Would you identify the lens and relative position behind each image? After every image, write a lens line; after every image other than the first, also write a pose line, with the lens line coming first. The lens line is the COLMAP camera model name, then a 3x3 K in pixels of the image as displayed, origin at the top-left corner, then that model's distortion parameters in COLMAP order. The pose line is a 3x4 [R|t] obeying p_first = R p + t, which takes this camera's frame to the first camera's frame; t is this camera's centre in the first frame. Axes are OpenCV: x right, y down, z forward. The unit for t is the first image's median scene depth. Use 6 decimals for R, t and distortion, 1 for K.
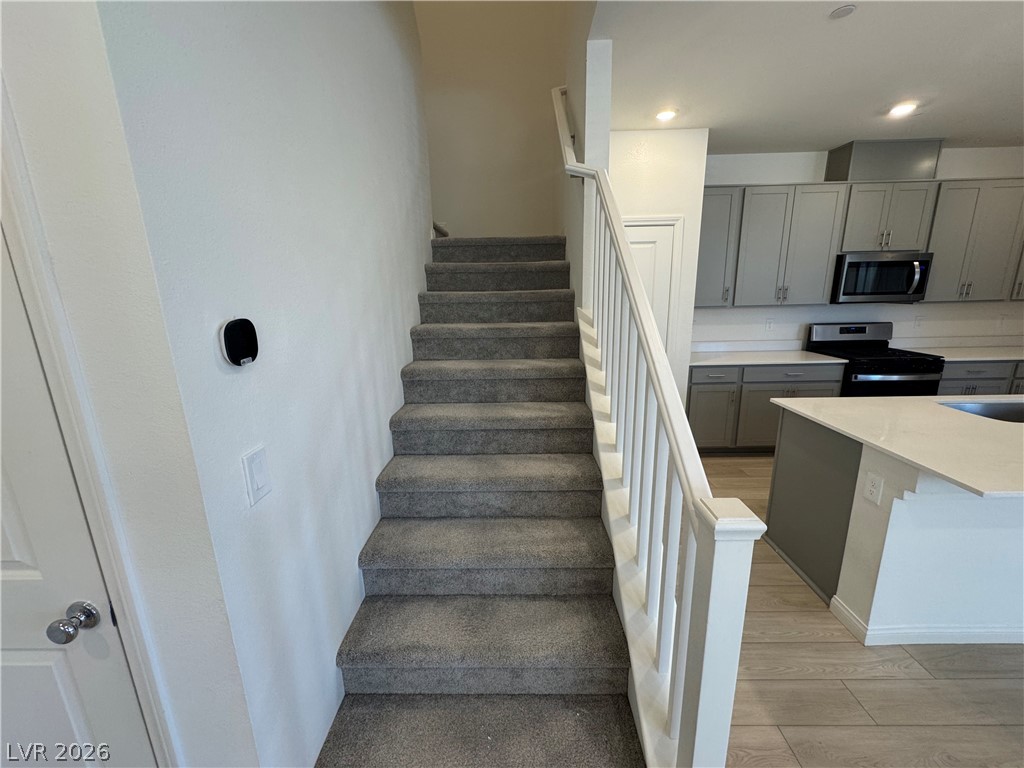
lens RADIAL K [[407.7, 0, 512.4], [0, 407.7, 384.6], [0, 0, 1]] dist [0.000365, -0.000503]
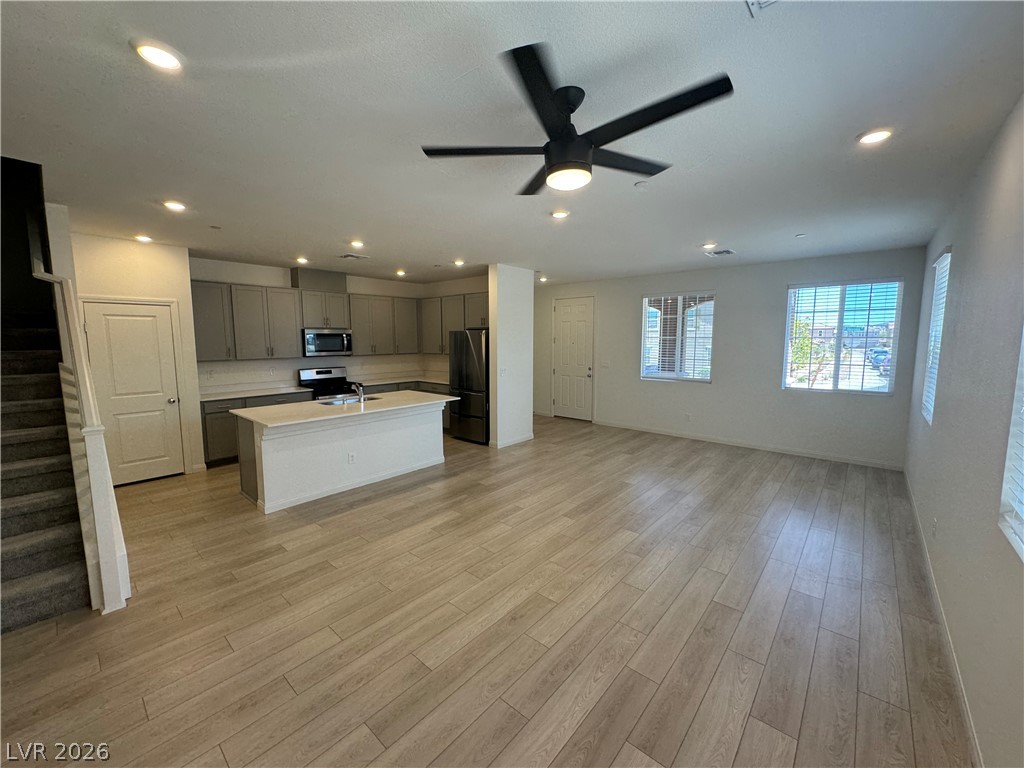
lens RADIAL K [[407.7, 0, 512.4], [0, 407.7, 380.4], [0, 0, 1]] dist [0.000365, -0.000503]
pose [[0.643814, -0.058284, 0.762959, 0.053919], [0.162522, 0.984760, -0.061914, 0.145094], [-0.747723, 0.163859, 0.643475, -0.733998]]
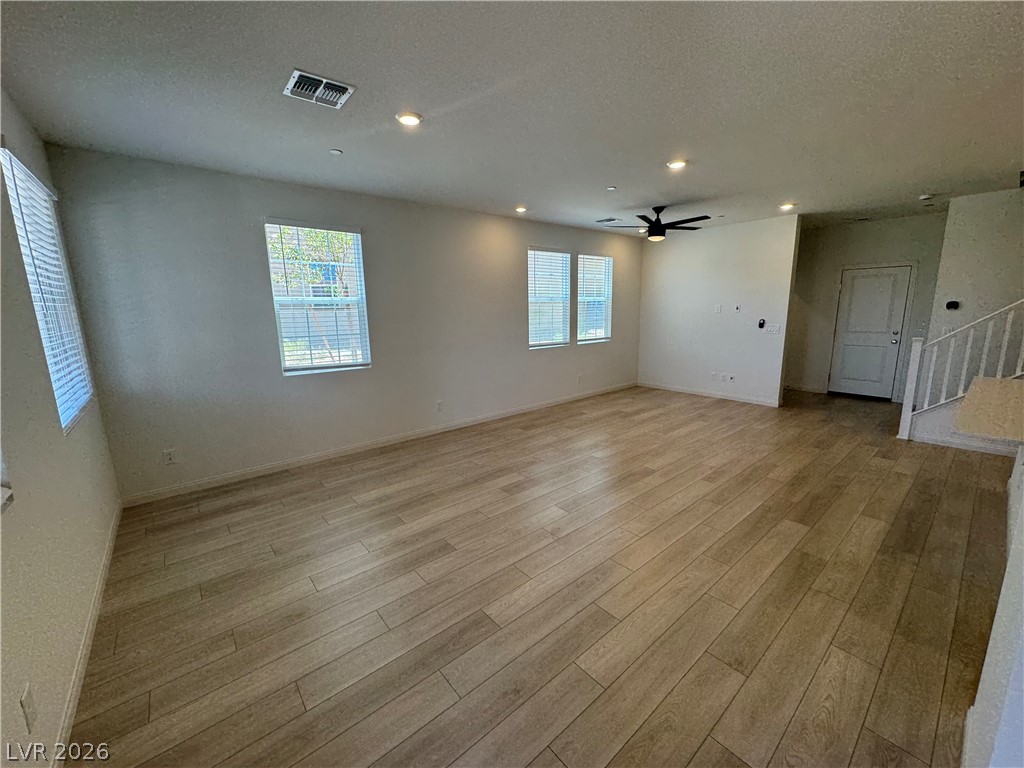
lens RADIAL K [[407.7, 0, 512.4], [0, 407.7, 381.3], [0, 0, 1]] dist [0.000365, -0.000503]
pose [[-0.753229, 0.154562, -0.639341, 1.863878], [-0.116395, 0.925339, 0.360832, -0.114848], [0.647378, 0.346205, -0.679002, 0.312325]]
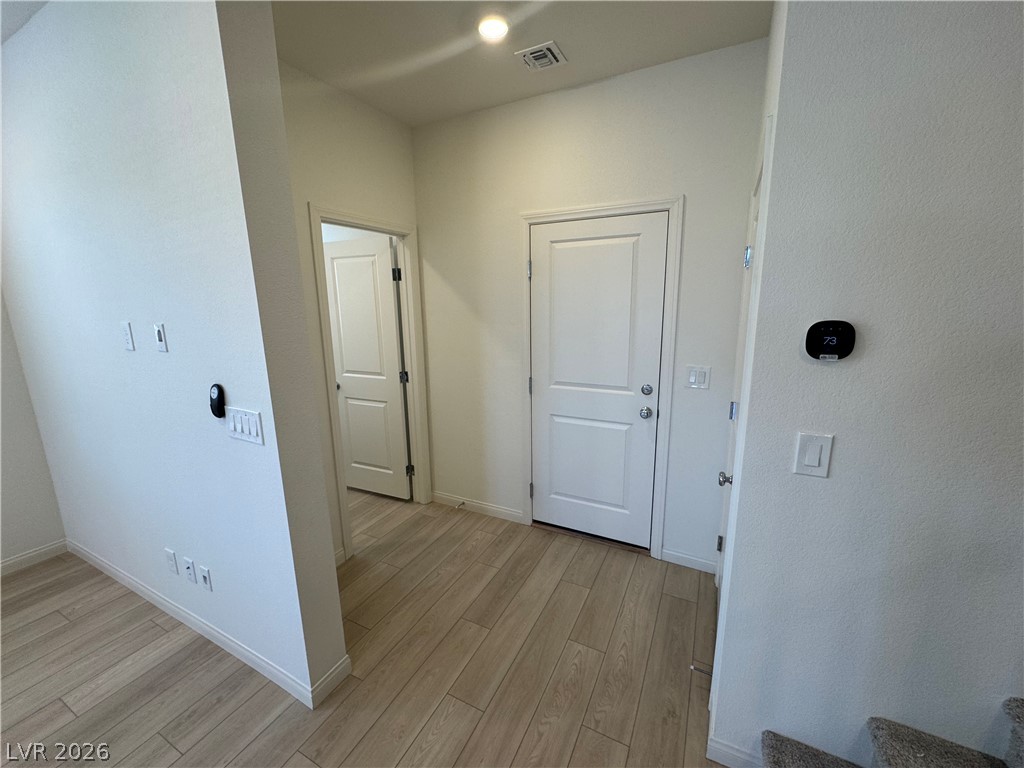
lens RADIAL K [[407.7, 0, 512.7], [0, 407.7, 383.0], [0, 0, 1]] dist [0.000365, -0.000503]
pose [[-0.413141, 0.200994, -0.888210, 1.014809], [-0.191840, 0.934244, 0.300643, -0.078986], [0.890231, 0.294602, -0.347416, 0.231129]]
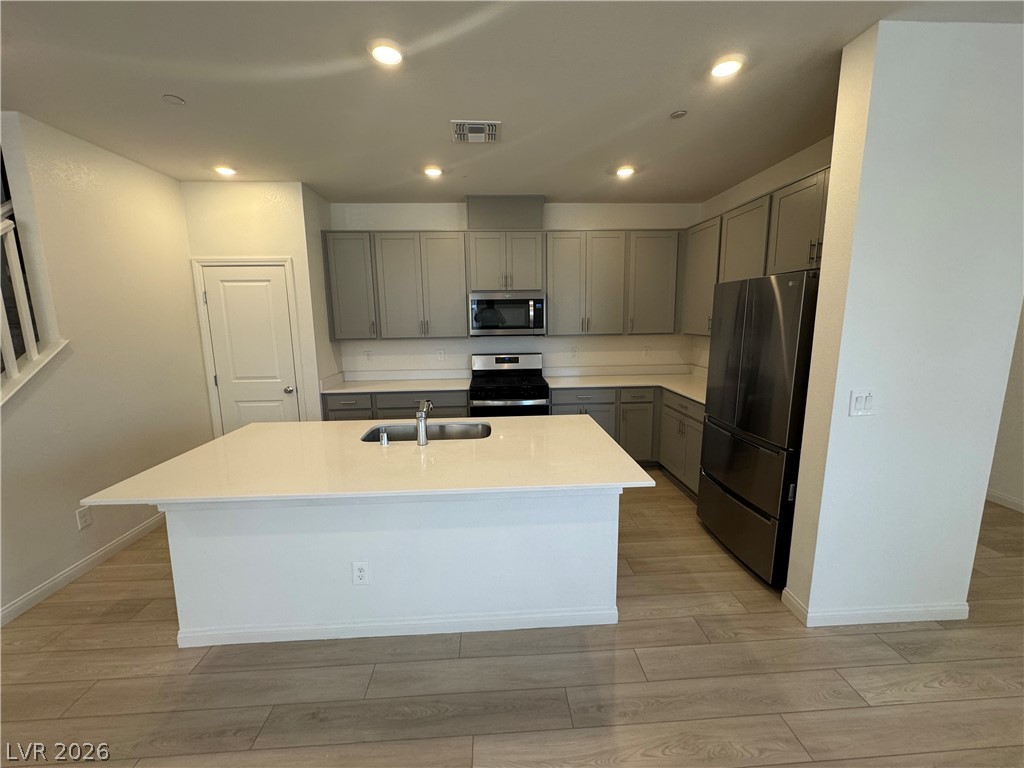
lens RADIAL K [[407.7, 0, 507.7], [0, 407.7, 384.3], [0, 0, 1]] dist [0.000365, -0.000503]
pose [[0.996860, -0.004096, 0.079073, 0.832170], [0.009367, 0.997749, -0.066403, 0.005612], [-0.078623, 0.066935, 0.994655, -0.106762]]
